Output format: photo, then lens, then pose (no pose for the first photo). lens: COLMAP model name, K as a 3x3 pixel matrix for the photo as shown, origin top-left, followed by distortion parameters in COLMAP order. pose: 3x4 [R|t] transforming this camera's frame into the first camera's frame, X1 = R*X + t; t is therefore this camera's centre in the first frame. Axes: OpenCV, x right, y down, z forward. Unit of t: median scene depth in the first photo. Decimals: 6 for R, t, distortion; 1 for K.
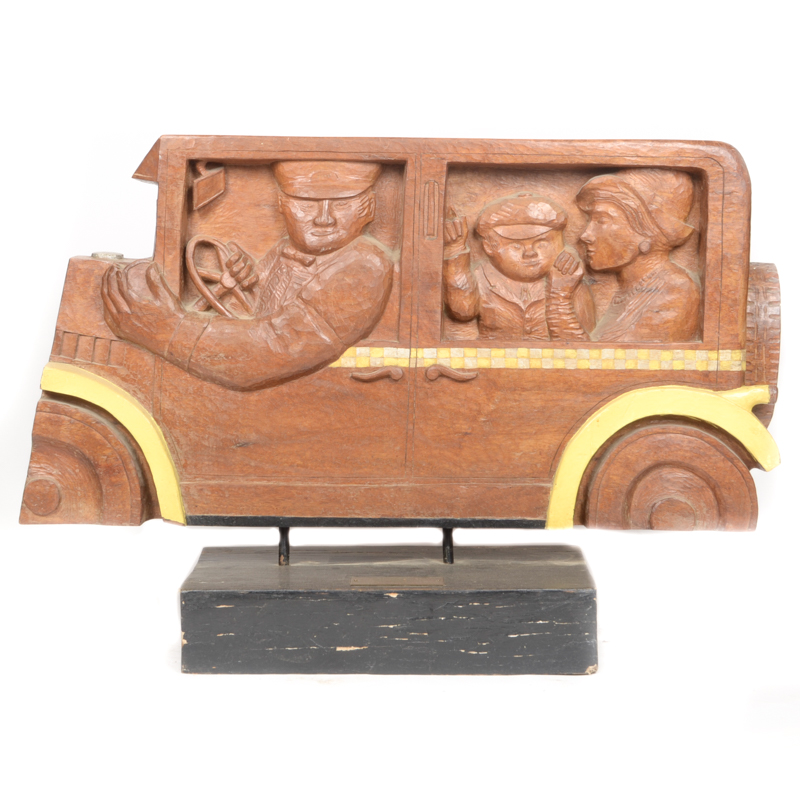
lens RADIAL K [[1707.2, 0, 400.0], [0, 1707.2, 400.0], [0, 0, 1]] dist [0.010617, -0.076041]
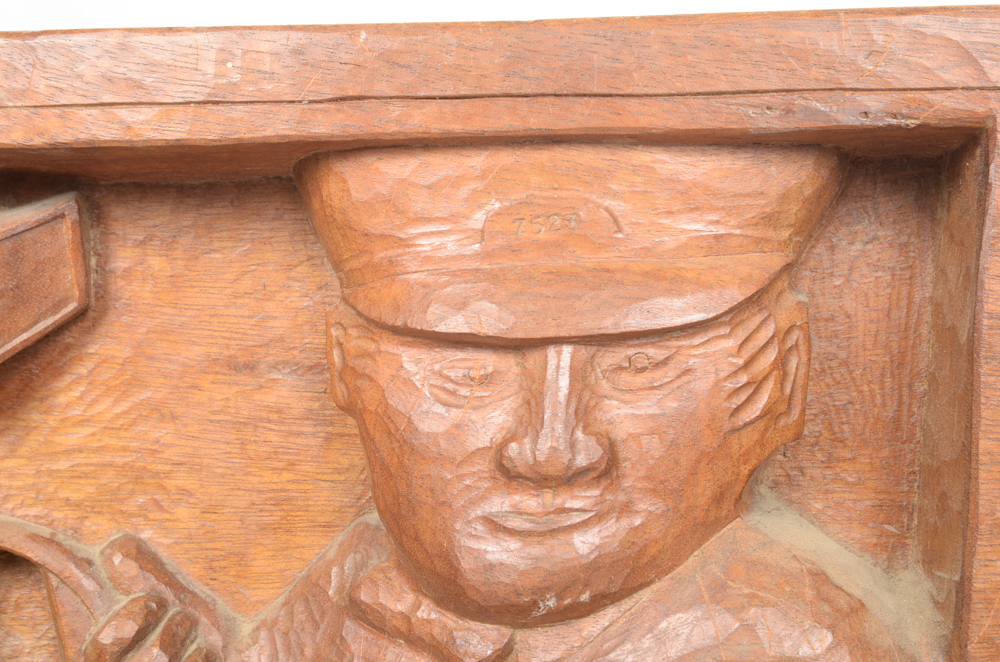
lens RADIAL K [[1439.9, 0, 500.0], [0, 1439.9, 331.0], [0, 0, 1]] dist [0.000193, 0.026466]
pose [[0.994306, -0.017545, -0.105107, -0.032848], [0.010323, 0.997572, -0.068869, -0.106938], [0.106060, 0.067392, 0.992073, 0.832836]]
